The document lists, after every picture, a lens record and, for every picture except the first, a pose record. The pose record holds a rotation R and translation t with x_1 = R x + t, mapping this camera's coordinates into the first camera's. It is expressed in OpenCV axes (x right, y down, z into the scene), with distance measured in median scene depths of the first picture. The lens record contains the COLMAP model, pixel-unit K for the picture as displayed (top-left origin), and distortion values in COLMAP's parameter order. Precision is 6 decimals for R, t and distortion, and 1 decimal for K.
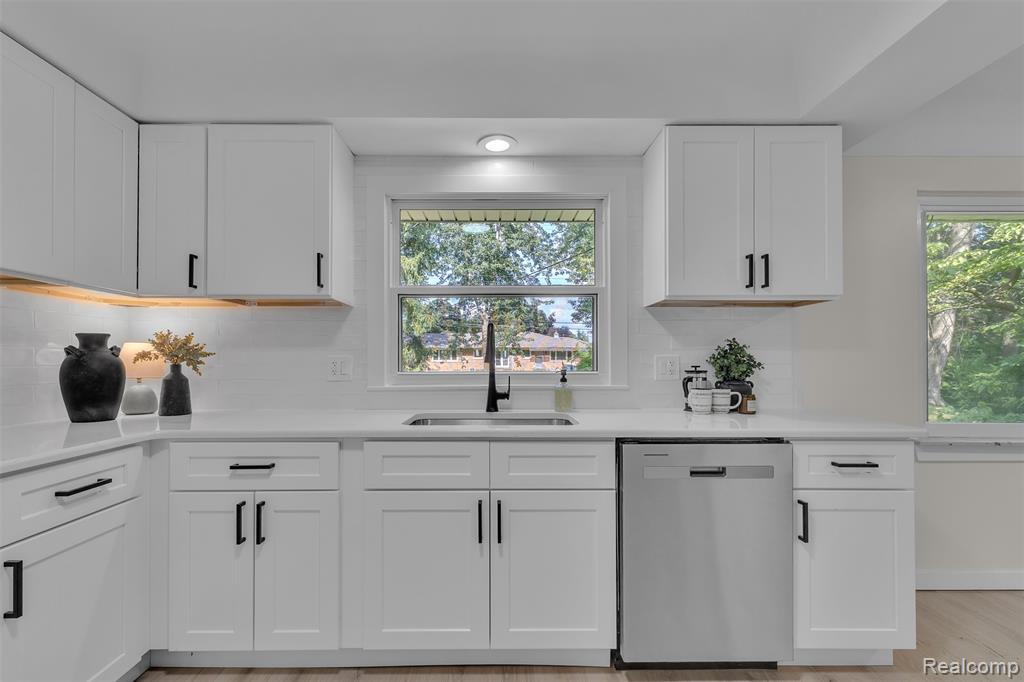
lens RADIAL K [[437.2, 0, 499.7], [0, 437.2, 357.8], [0, 0, 1]] dist [0.002667, 0.000327]
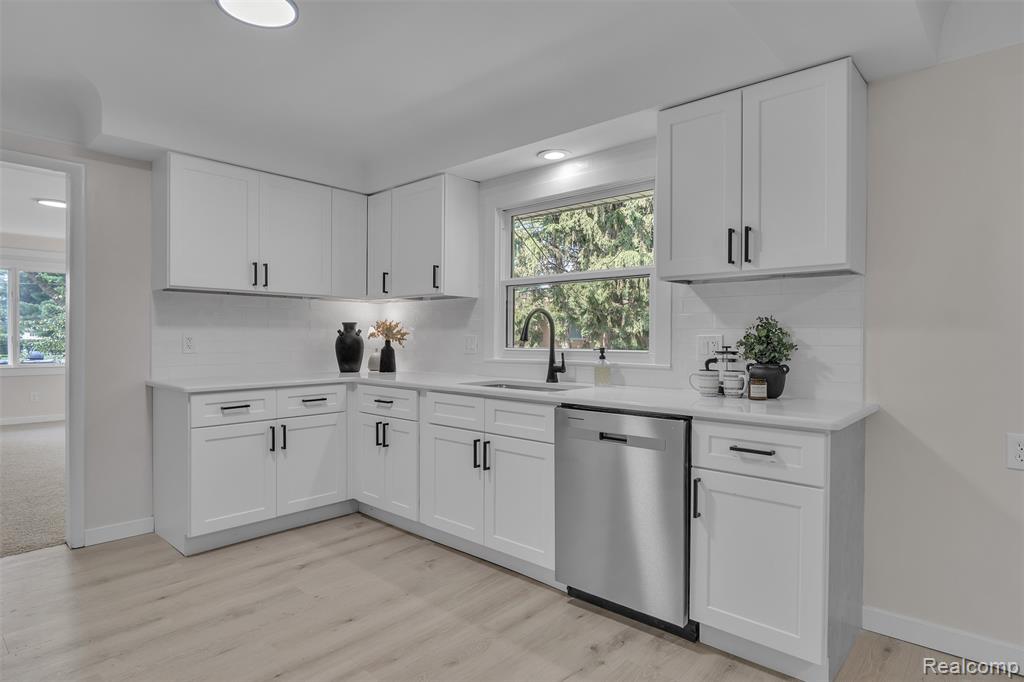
lens RADIAL K [[563.9, 0, 512.0], [0, 563.9, 341.0], [0, 0, 1]] dist [-0.001999, -0.000075]
pose [[0.735016, 0.008687, -0.677994, 1.005139], [0.001407, 0.999896, 0.014336, -0.011661], [0.678048, -0.011491, 0.734928, -0.204496]]
